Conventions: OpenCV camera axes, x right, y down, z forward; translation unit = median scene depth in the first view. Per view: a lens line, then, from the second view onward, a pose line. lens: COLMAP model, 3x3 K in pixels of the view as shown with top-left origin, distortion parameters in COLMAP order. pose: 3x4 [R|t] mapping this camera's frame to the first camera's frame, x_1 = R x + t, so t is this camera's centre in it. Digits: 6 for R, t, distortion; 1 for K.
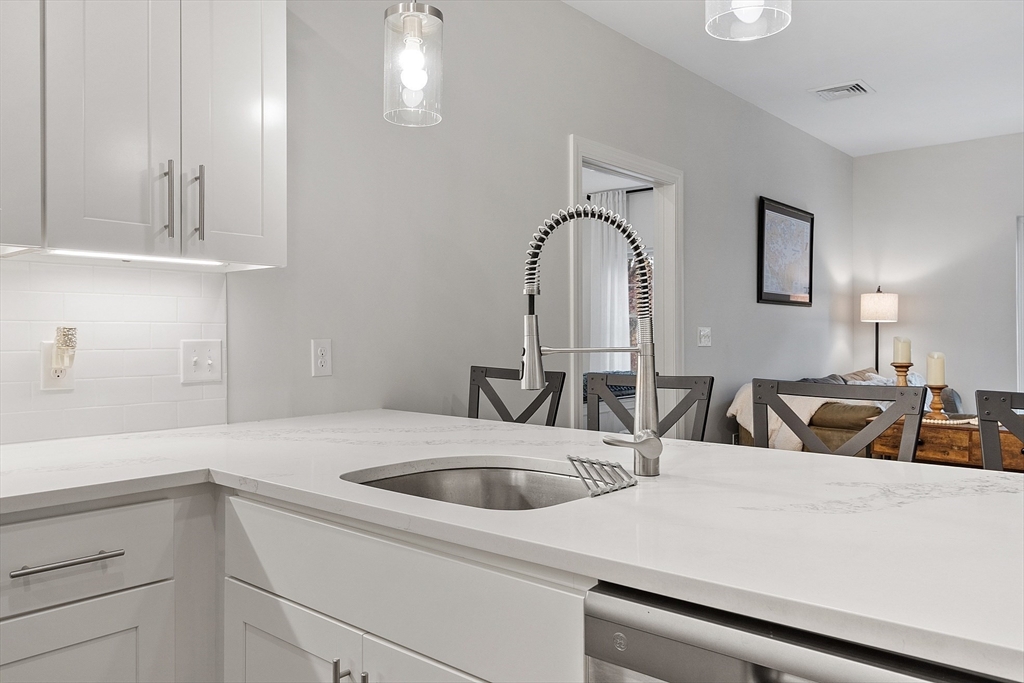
lens RADIAL K [[767.3, 0, 503.3], [0, 767.3, 333.0], [0, 0, 1]] dist [0.007107, 0.004171]
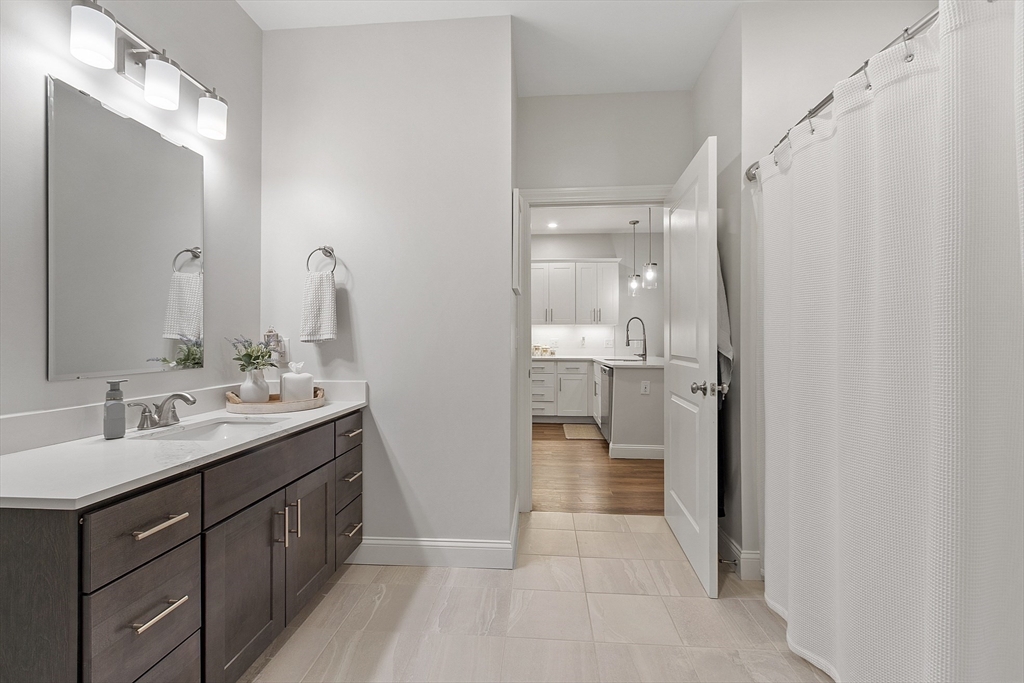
lens RADIAL K [[458.0, 0, 515.5], [0, 458.0, 338.3], [0, 0, 1]] dist [0.001199, -0.001427]
pose [[0.608368, 0.003543, -0.793647, 1.985485], [-0.003106, 0.999993, 0.002084, 0.000248], [0.793649, 0.001197, 0.608375, -1.621086]]
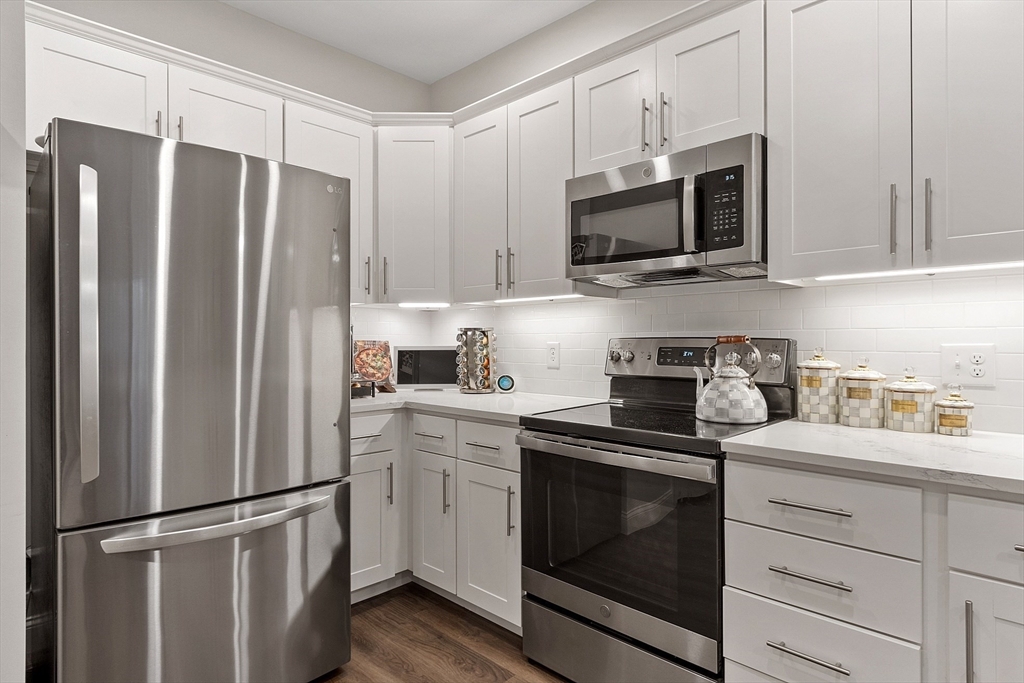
lens RADIAL K [[565.0, 0, 511.4], [0, 565.0, 341.8], [0, 0, 1]] dist [0.001576, -0.000331]
pose [[-0.054077, 0.004227, -0.998528, 0.176364], [0.002648, 0.999988, 0.004090, 0.000600], [0.998533, -0.002423, -0.054088, 0.205449]]
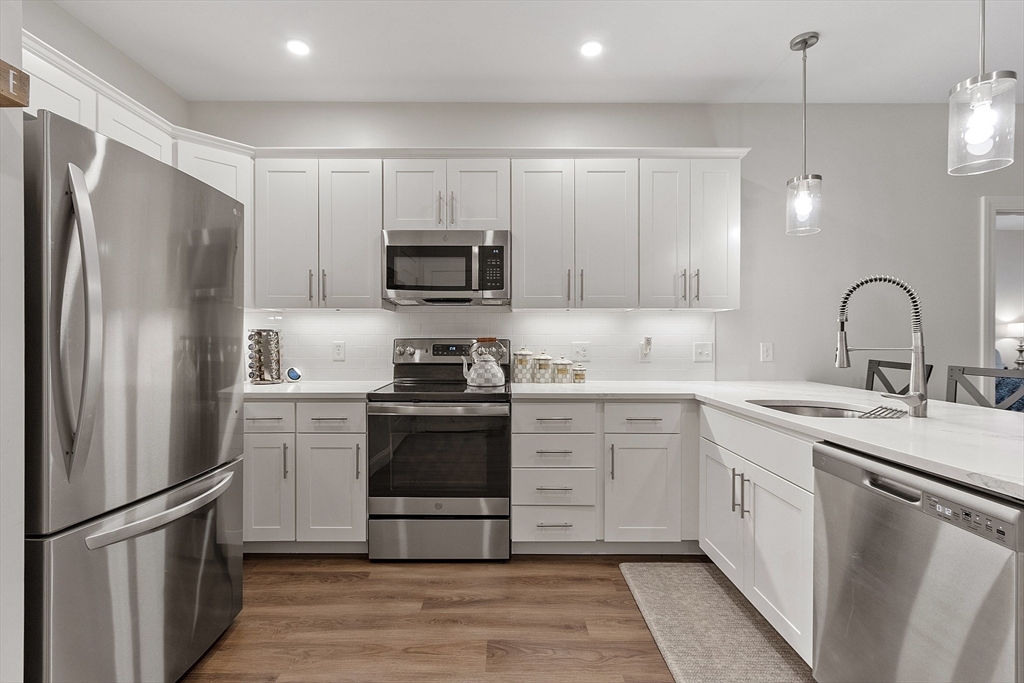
lens RADIAL K [[458.0, 0, 508.6], [0, 458.0, 341.8], [0, 0, 1]] dist [0.001199, -0.001427]
pose [[0.659154, 0.006076, -0.751984, 0.295314], [-0.001434, 0.999976, 0.006822, -0.002255], [0.752007, -0.003418, 0.659146, -0.386718]]
